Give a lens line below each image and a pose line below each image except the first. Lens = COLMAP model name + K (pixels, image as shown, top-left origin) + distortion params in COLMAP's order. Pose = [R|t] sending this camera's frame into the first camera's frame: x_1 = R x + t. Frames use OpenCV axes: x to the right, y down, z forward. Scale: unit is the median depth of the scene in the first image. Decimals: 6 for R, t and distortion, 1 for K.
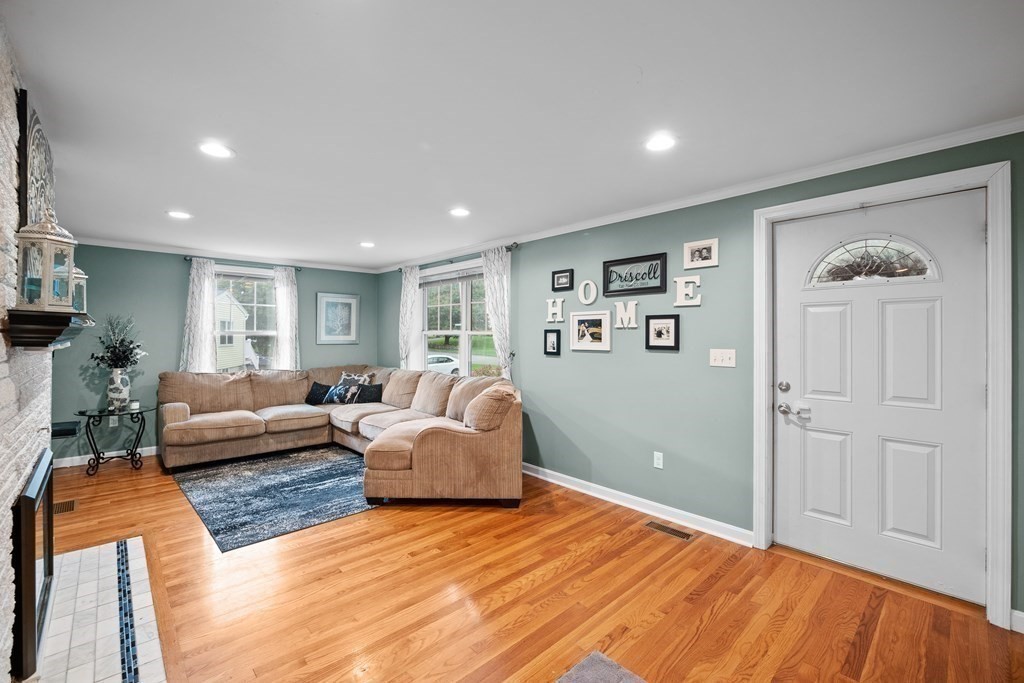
lens RADIAL K [[439.2, 0, 496.5], [0, 439.2, 334.9], [0, 0, 1]] dist [-0.005816, 0.000585]
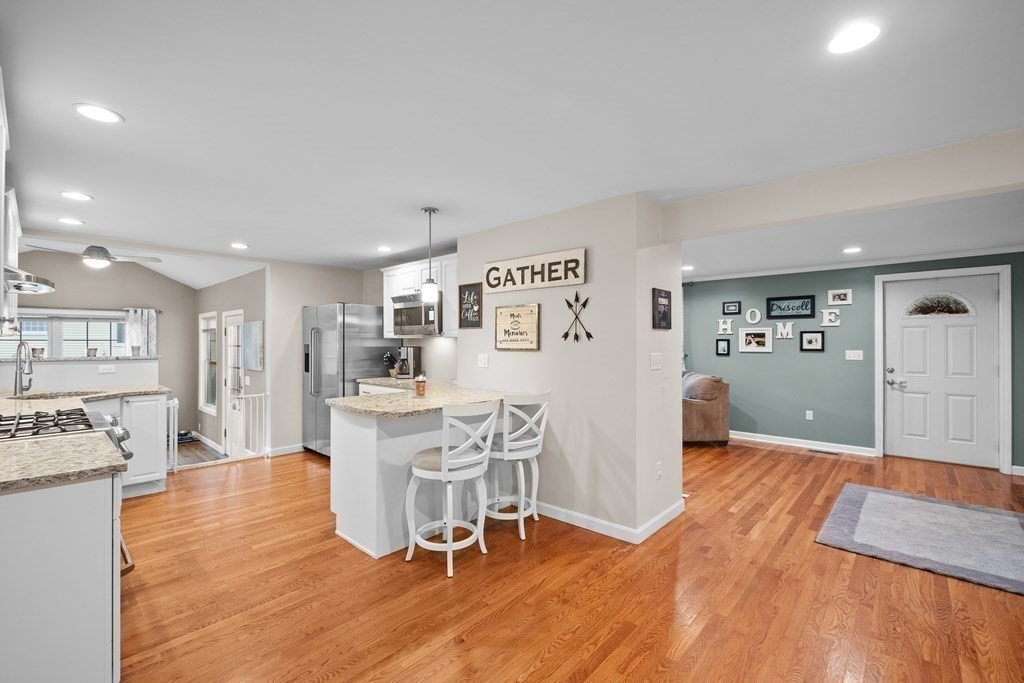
lens RADIAL K [[439.2, 0, 505.7], [0, 439.2, 340.6], [0, 0, 1]] dist [-0.005816, 0.000585]
pose [[0.997175, -0.002841, 0.075059, -0.940385], [0.002889, 0.999996, -0.000527, -0.010185], [-0.075057, 0.000742, 0.997179, -0.619219]]
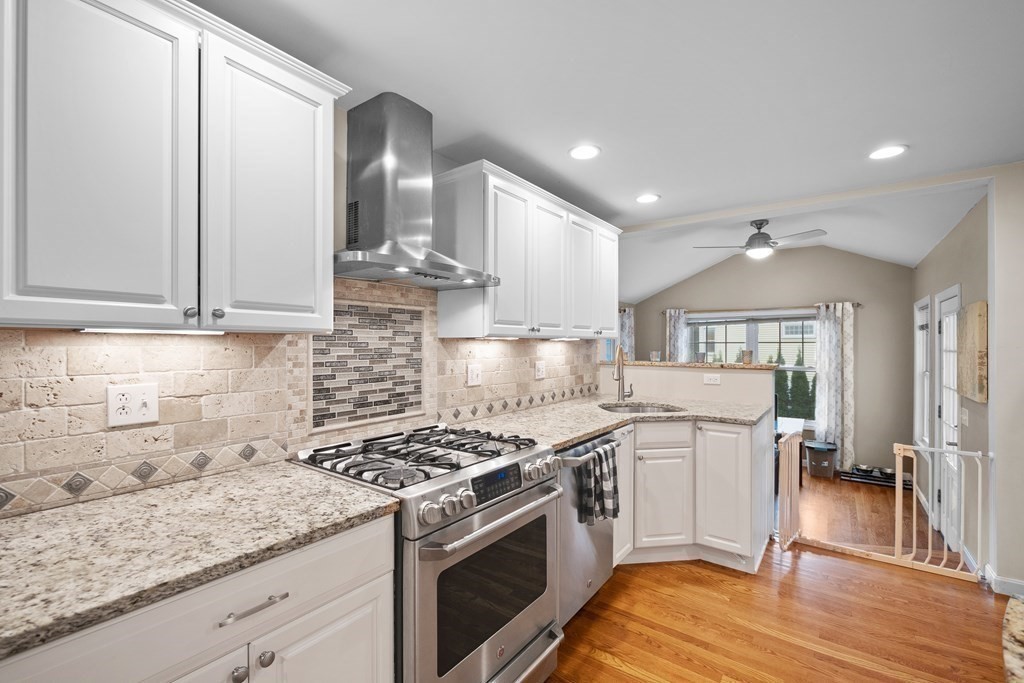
lens RADIAL K [[439.2, 0, 506.4], [0, 439.2, 344.9], [0, 0, 1]] dist [-0.005816, 0.000585]
pose [[0.177378, -0.002253, -0.984140, -1.093214], [0.004353, 0.999989, -0.001505, -0.010019], [0.984133, -0.004018, 0.177386, 0.073121]]
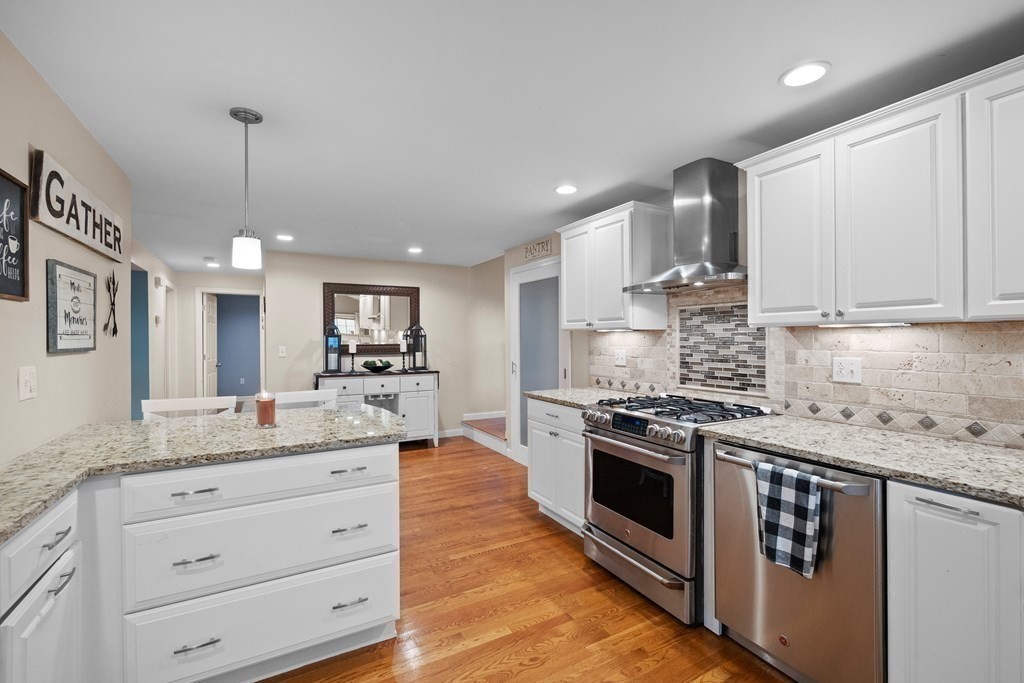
lens RADIAL K [[439.2, 0, 513.1], [0, 439.2, 337.2], [0, 0, 1]] dist [-0.005816, 0.000585]
pose [[-0.972917, 0.000864, 0.231155, -1.512467], [-0.000095, 0.999991, -0.004134, -0.003860], [-0.231157, -0.004044, -0.972908, 0.849052]]
